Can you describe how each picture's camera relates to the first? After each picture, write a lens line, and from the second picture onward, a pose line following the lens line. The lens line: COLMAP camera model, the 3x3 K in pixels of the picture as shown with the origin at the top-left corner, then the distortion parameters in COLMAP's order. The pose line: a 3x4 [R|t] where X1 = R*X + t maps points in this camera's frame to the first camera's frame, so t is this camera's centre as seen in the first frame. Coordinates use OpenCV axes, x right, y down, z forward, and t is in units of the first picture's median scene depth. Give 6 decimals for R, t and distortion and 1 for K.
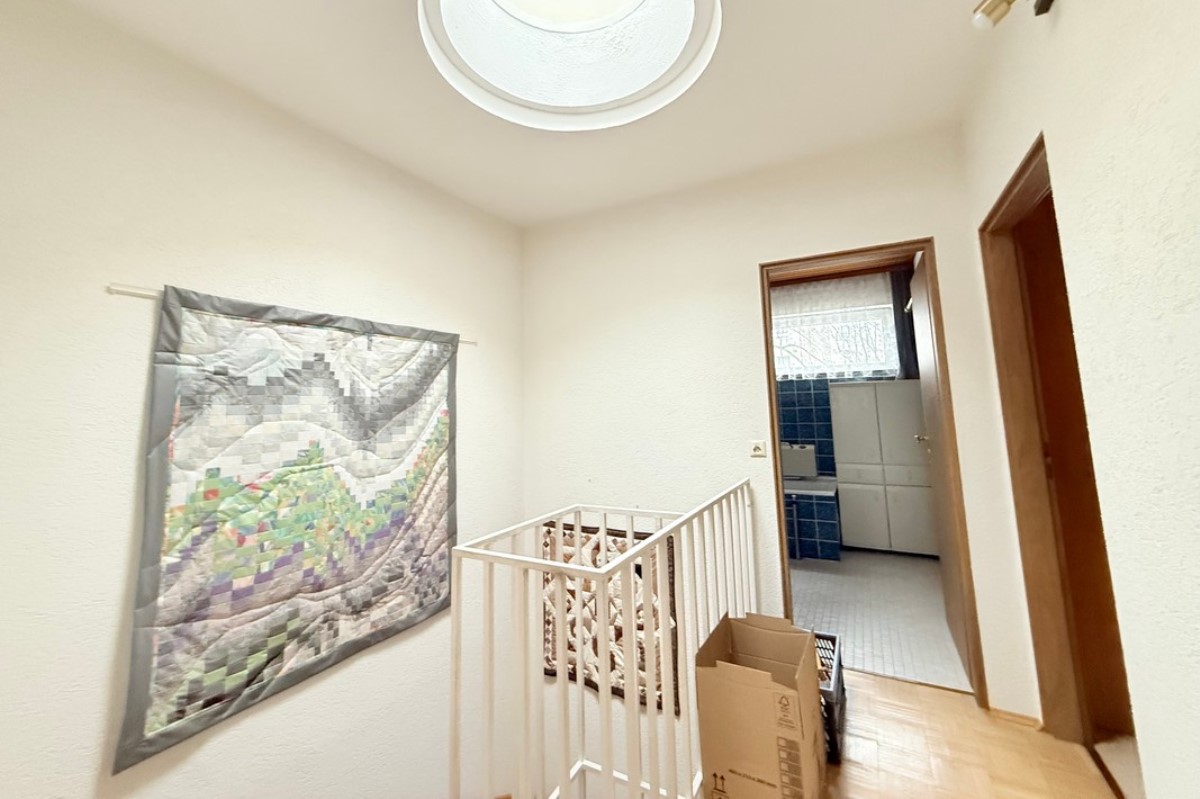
lens RADIAL K [[484.1, 0, 611.0], [0, 484.1, 347.1], [0, 0, 1]] dist [-0.001826, 0.000056]
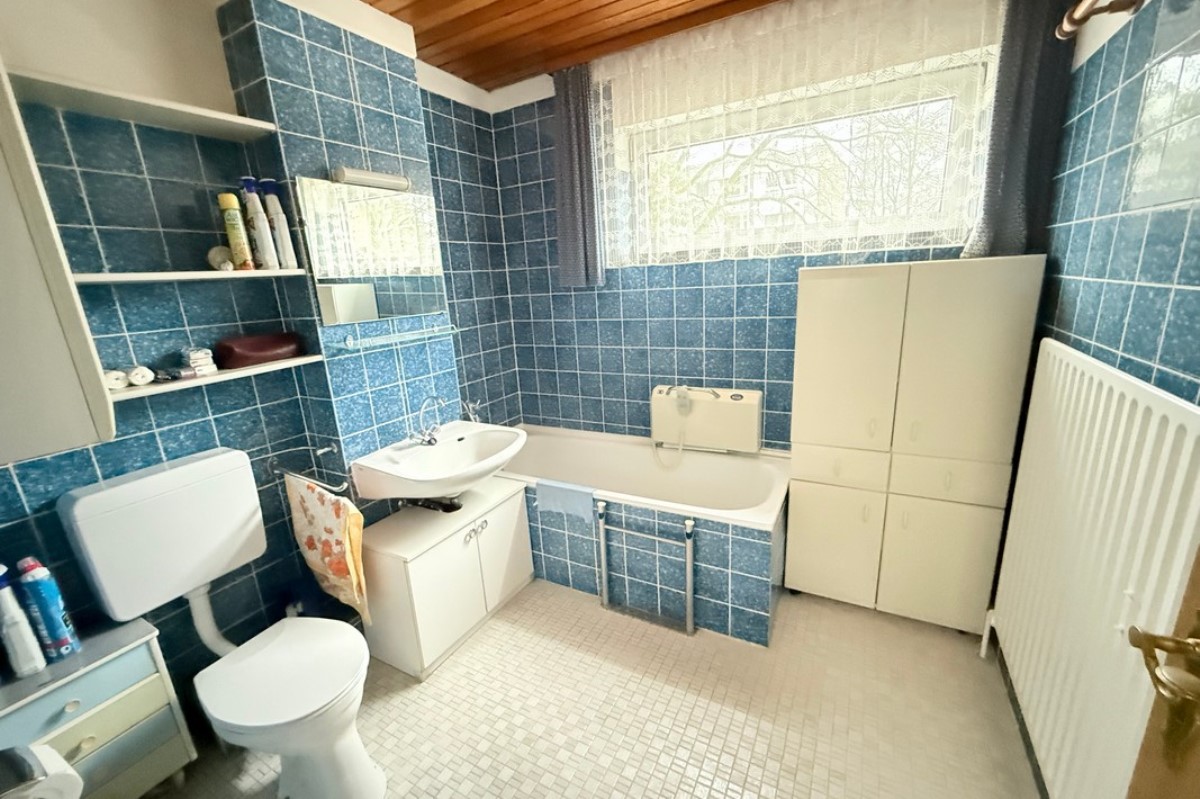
lens RADIAL K [[484.1, 0, 602.0], [0, 484.1, 399.0], [0, 0, 1]] dist [-0.001826, 0.000056]
pose [[0.999578, -0.020255, -0.020818, 0.266052], [0.026478, 0.930080, 0.366402, 0.019287], [0.011941, -0.366798, 0.930224, 0.527498]]
